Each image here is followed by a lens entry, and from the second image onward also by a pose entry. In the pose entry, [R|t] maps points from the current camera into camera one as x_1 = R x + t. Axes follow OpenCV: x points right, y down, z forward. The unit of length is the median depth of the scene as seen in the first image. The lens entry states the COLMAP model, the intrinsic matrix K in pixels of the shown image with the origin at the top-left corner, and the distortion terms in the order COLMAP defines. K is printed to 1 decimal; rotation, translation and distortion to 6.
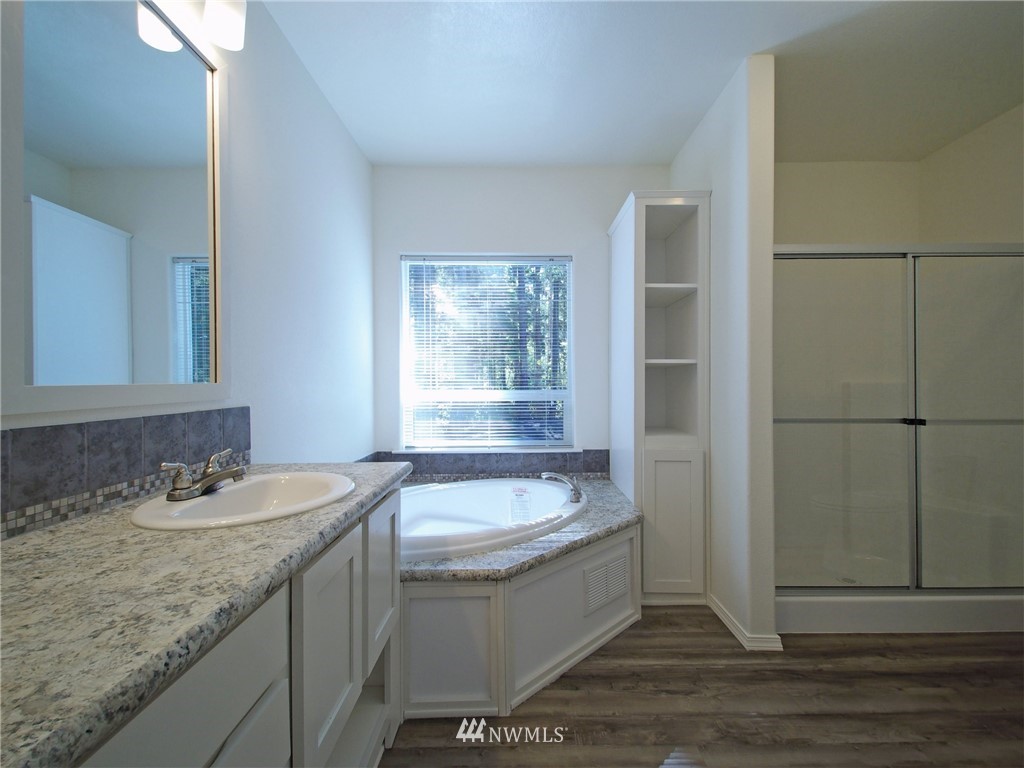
lens RADIAL K [[441.7, 0, 502.1], [0, 441.7, 385.4], [0, 0, 1]] dist [0.030429, -0.016151]
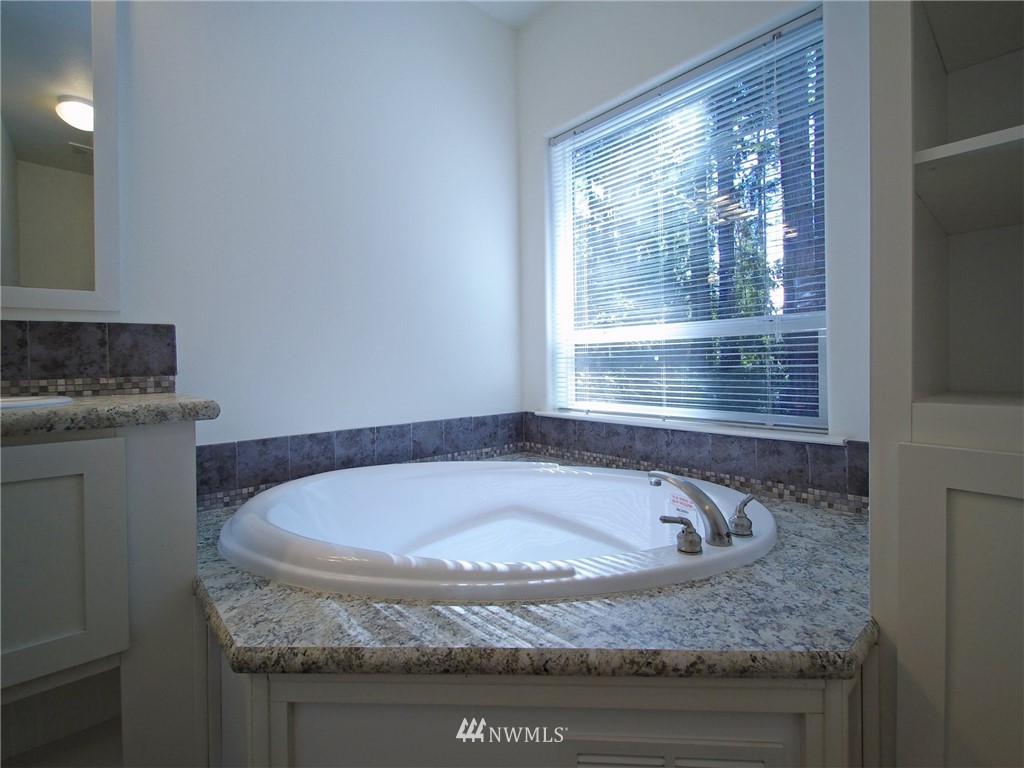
lens RADIAL K [[466.3, 0, 521.8], [0, 466.3, 363.4], [0, 0, 1]] dist [0.015499, -0.000732]
pose [[0.700611, -0.000906, -0.713543, 0.425447], [0.008605, 0.999937, 0.007179, 0.095316], [0.713491, -0.011170, 0.700575, 0.673232]]
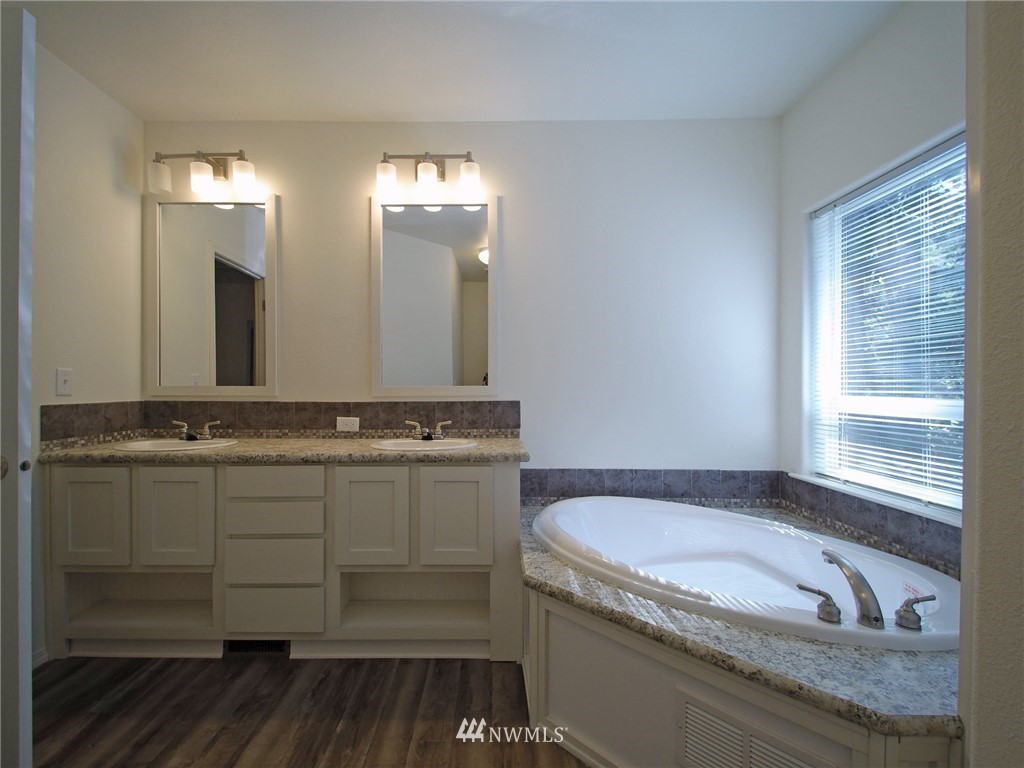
lens RADIAL K [[441.7, 0, 502.1], [0, 441.7, 385.4], [0, 0, 1]] dist [0.030429, -0.016151]
pose [[0.044487, 0.002920, -0.999006, 0.765334], [-0.003301, 0.999991, 0.002776, -0.008167], [0.999004, 0.003175, 0.044496, 0.694590]]
